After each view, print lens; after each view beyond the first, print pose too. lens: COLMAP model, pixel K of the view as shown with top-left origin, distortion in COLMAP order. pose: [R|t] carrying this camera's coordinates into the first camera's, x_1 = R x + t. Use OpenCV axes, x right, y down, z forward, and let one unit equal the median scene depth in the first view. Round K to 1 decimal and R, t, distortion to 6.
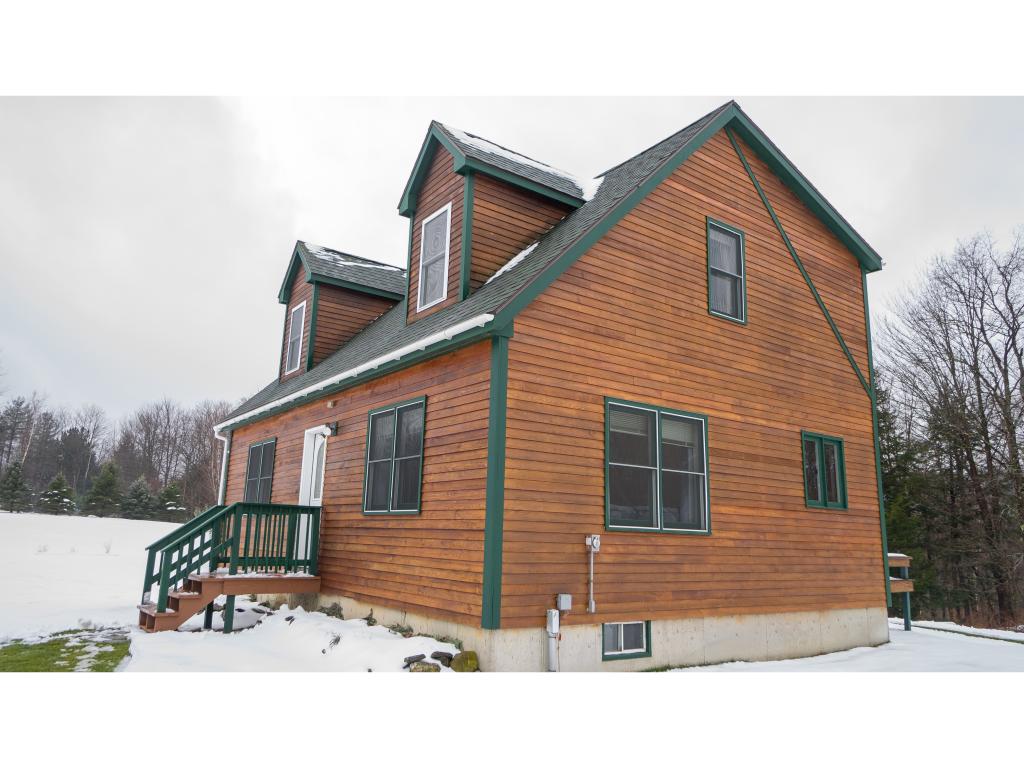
lens RADIAL K [[712.9, 0, 512.3], [0, 712.9, 381.2], [0, 0, 1]] dist [0.016698, 0.000805]
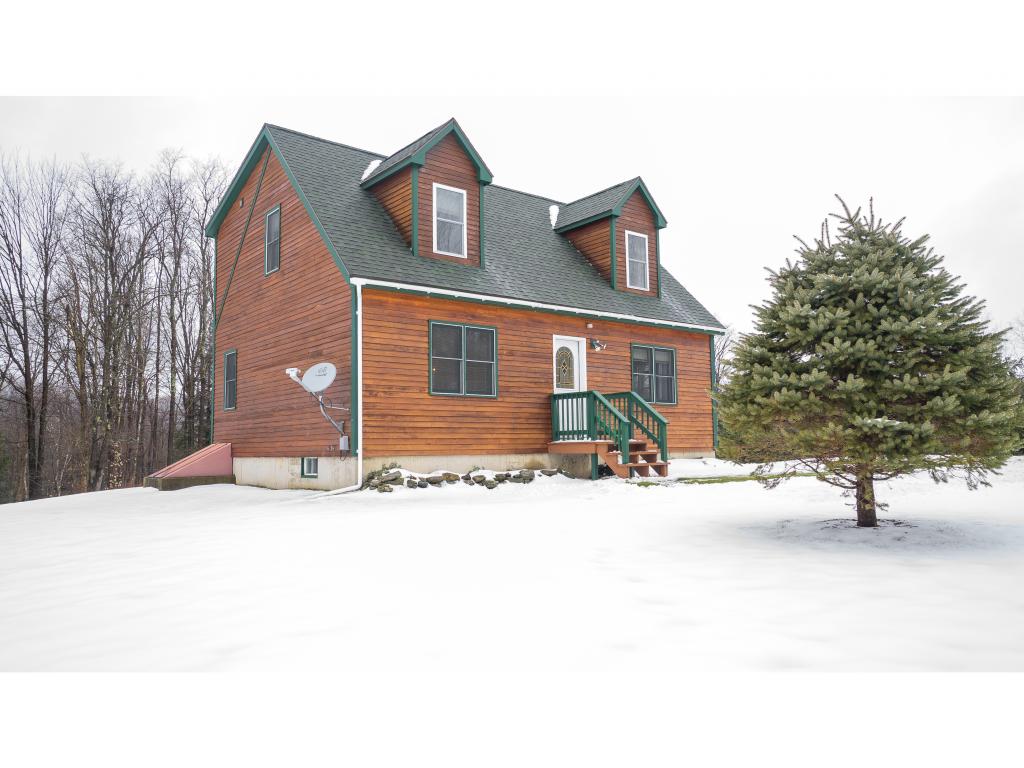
lens RADIAL K [[744.1, 0, 511.4], [0, 744.1, 390.0], [0, 0, 1]] dist [0.026652, 0.001203]
pose [[-0.038603, 0.053292, 0.997833, -1.936866], [-0.198969, 0.978171, -0.059939, 0.312904], [-0.979245, -0.200851, -0.027157, 1.311644]]
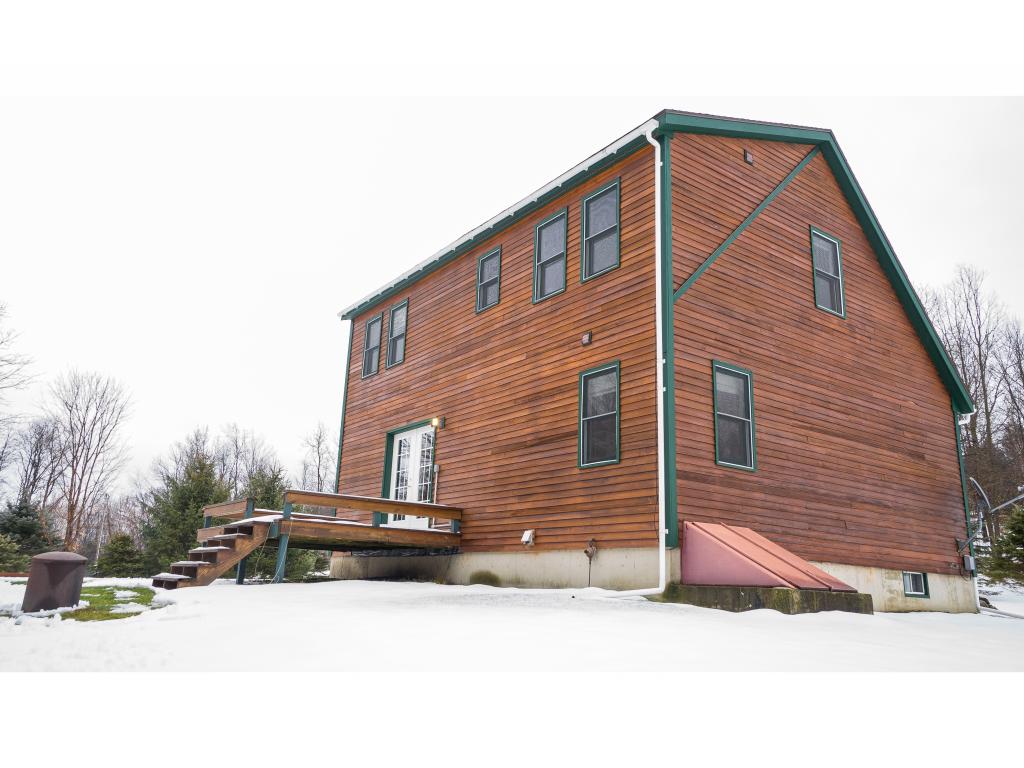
lens RADIAL K [[777.6, 0, 511.6], [0, 777.6, 376.0], [0, 0, 1]] dist [0.029921, 0.002605]
pose [[-0.997469, -0.064597, 0.029725, 0.162890], [-0.071021, 0.884331, -0.461426, 0.785863], [0.003520, -0.462369, -0.886681, 2.908063]]
